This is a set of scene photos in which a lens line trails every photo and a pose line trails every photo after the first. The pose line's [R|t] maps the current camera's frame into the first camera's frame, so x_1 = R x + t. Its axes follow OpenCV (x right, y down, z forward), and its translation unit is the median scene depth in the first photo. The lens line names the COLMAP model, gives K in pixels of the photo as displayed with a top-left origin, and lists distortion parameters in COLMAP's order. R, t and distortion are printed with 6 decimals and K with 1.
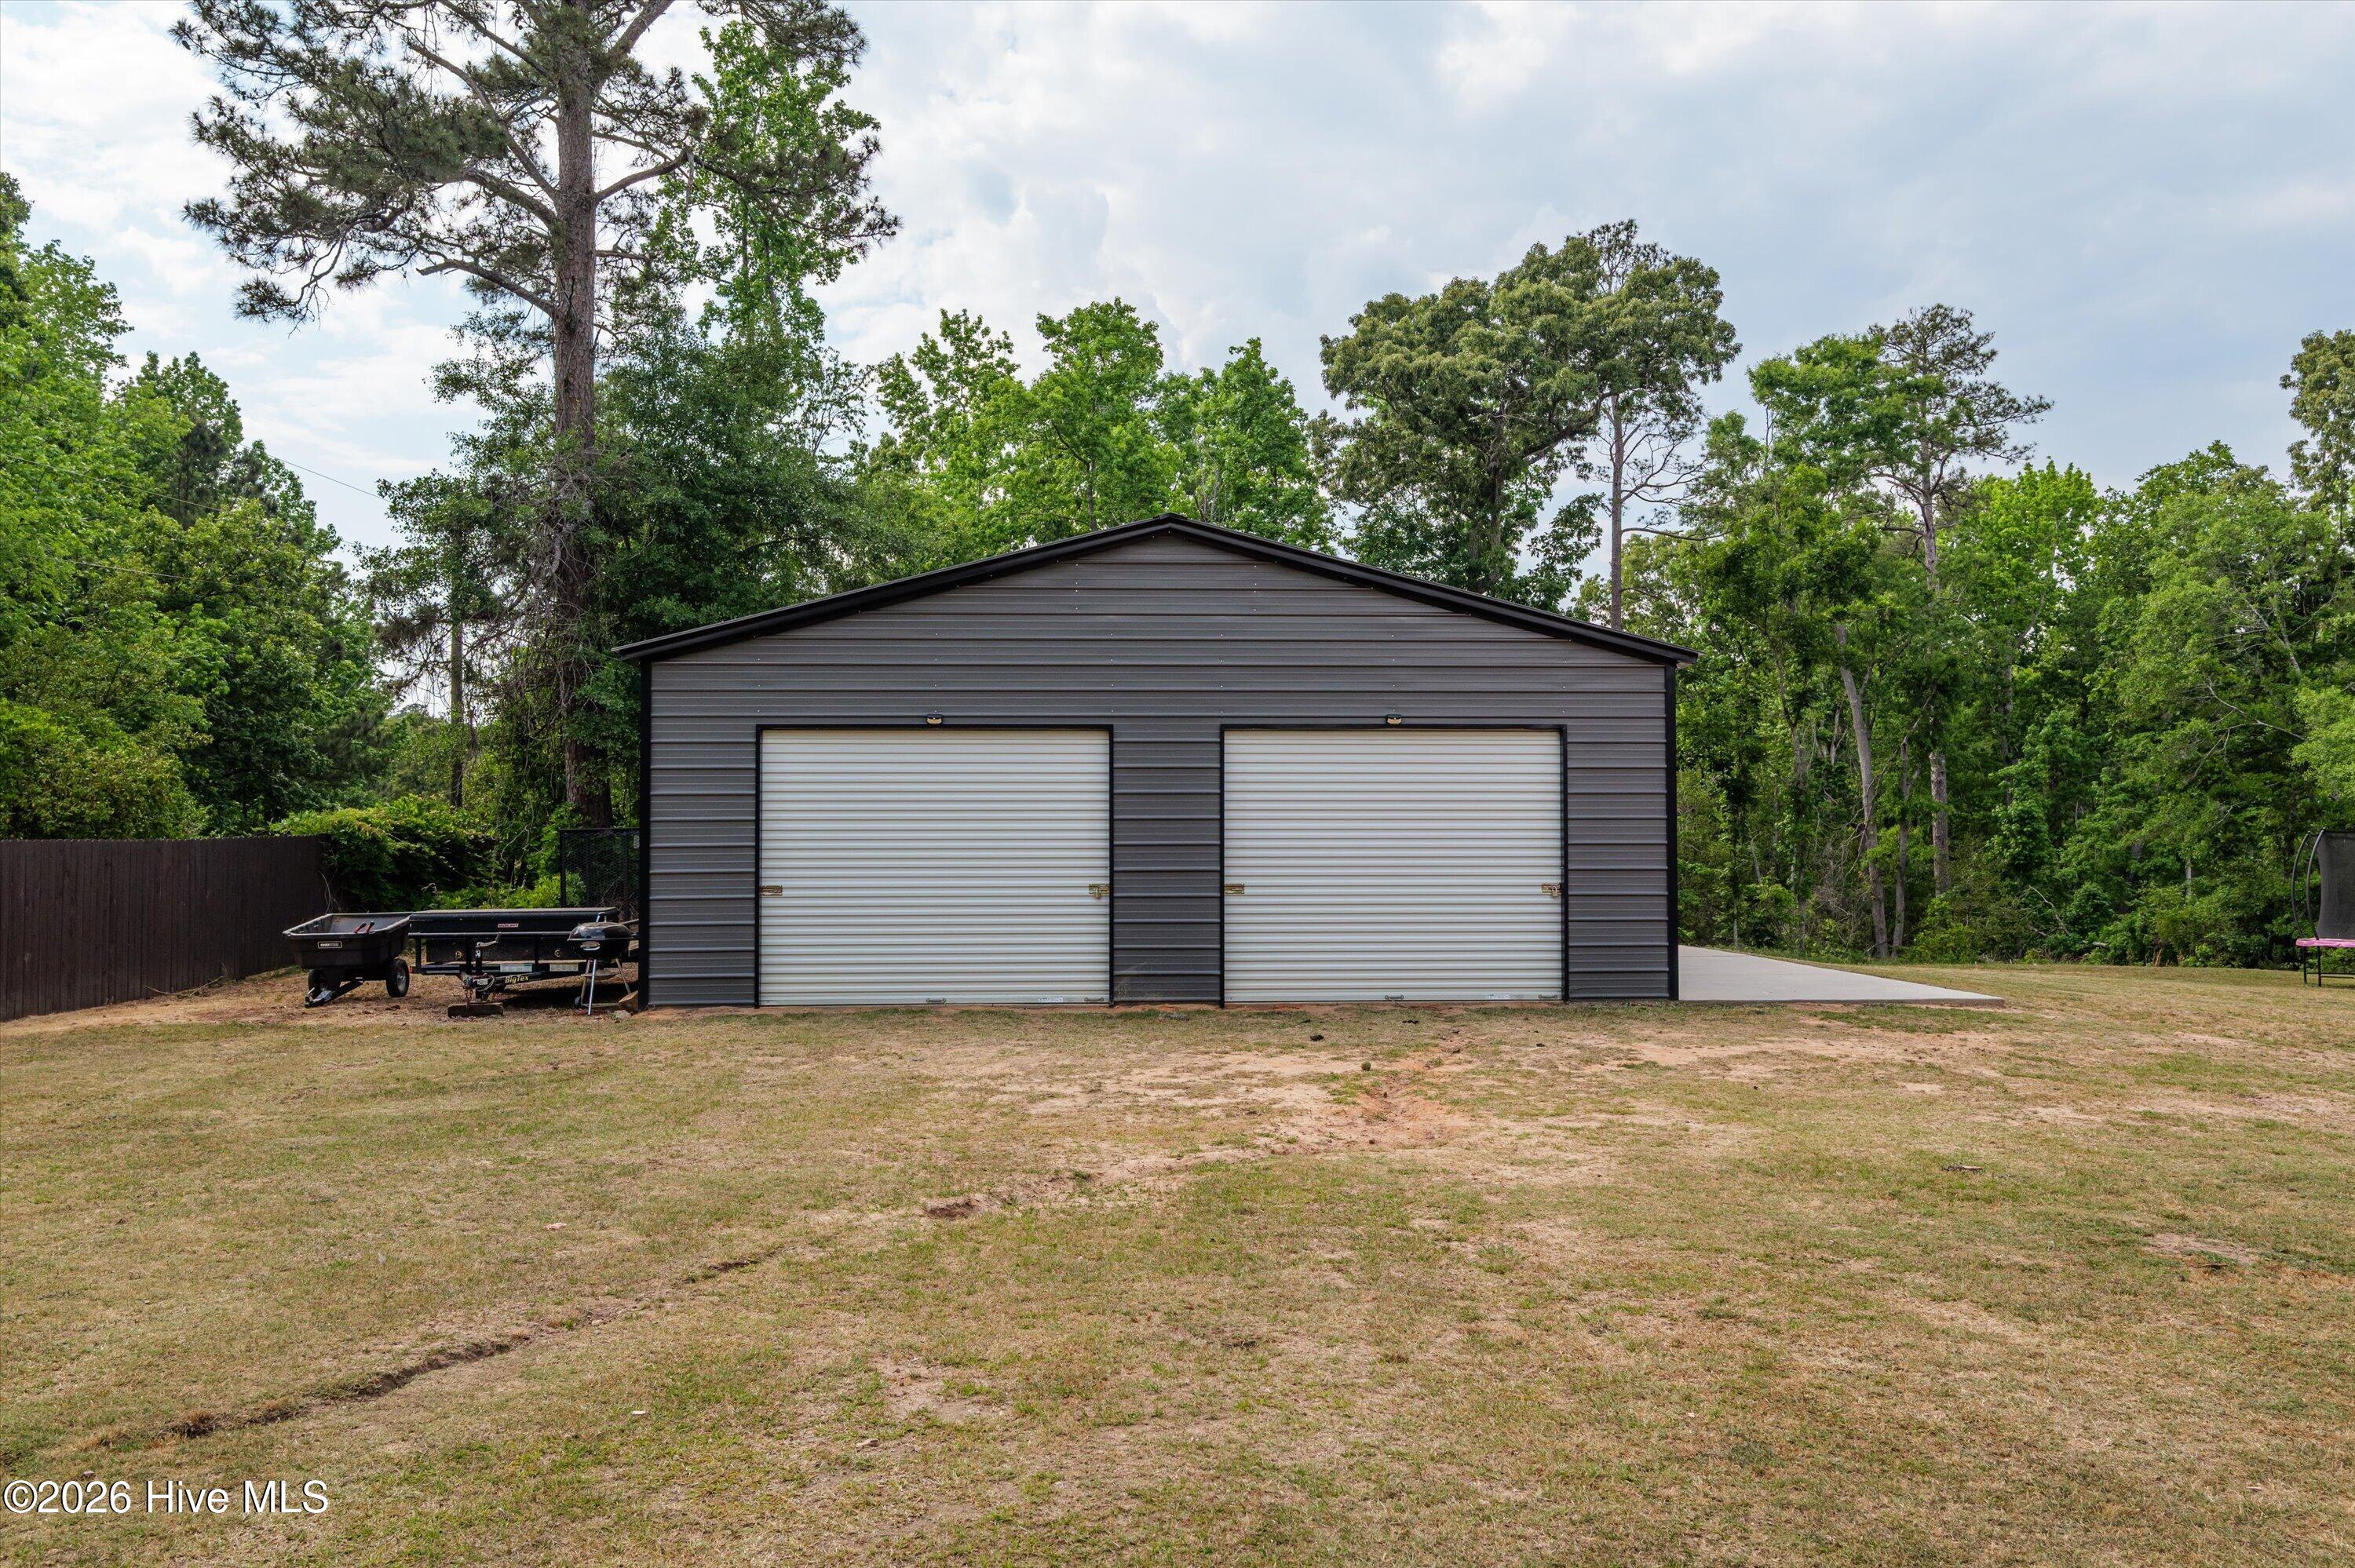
lens RADIAL K [[1805.8, 0, 1181.0], [0, 1805.8, 782.1], [0, 0, 1]] dist [0.002647, -0.003450]
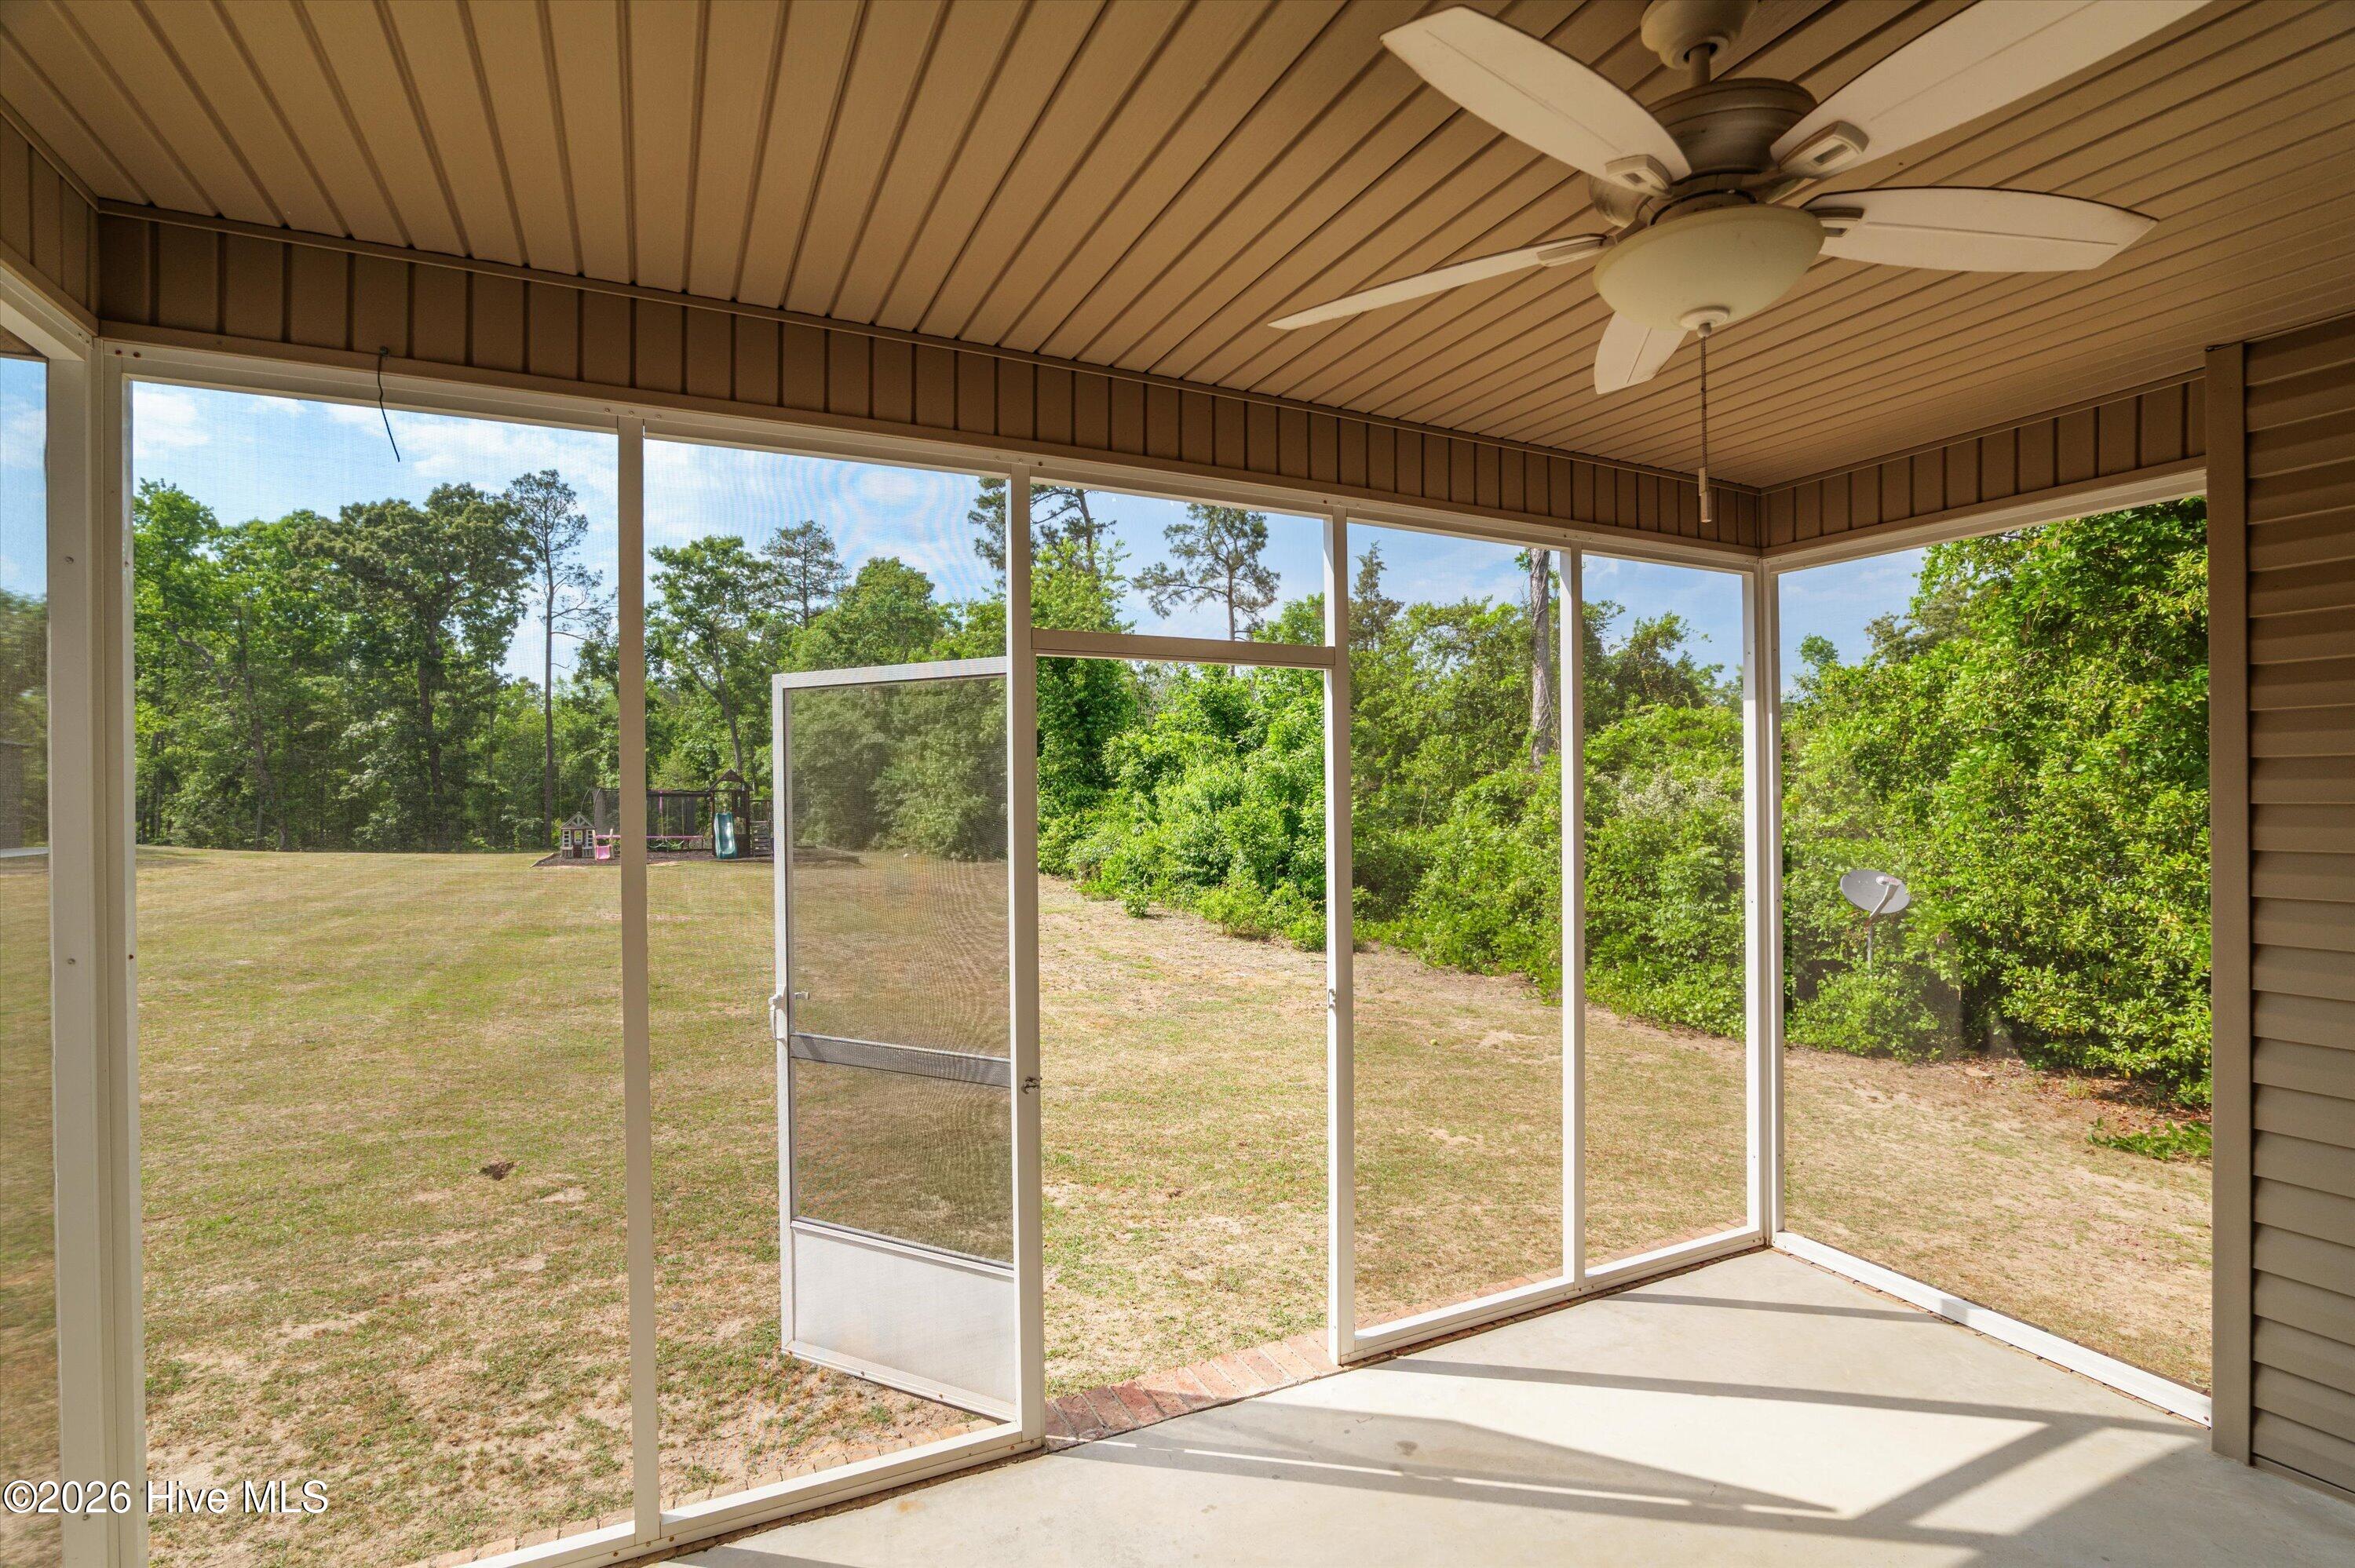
lens RADIAL K [[1088.1, 0, 1177.5], [0, 1088.1, 784.0], [0, 0, 1]] dist [-0.024222, 0.001250]
pose [[0.924633, -0.006537, 0.380803, 0.803567], [-0.002886, 0.999704, 0.024169, -0.017442], [-0.380848, -0.023447, 0.924340, -0.588880]]
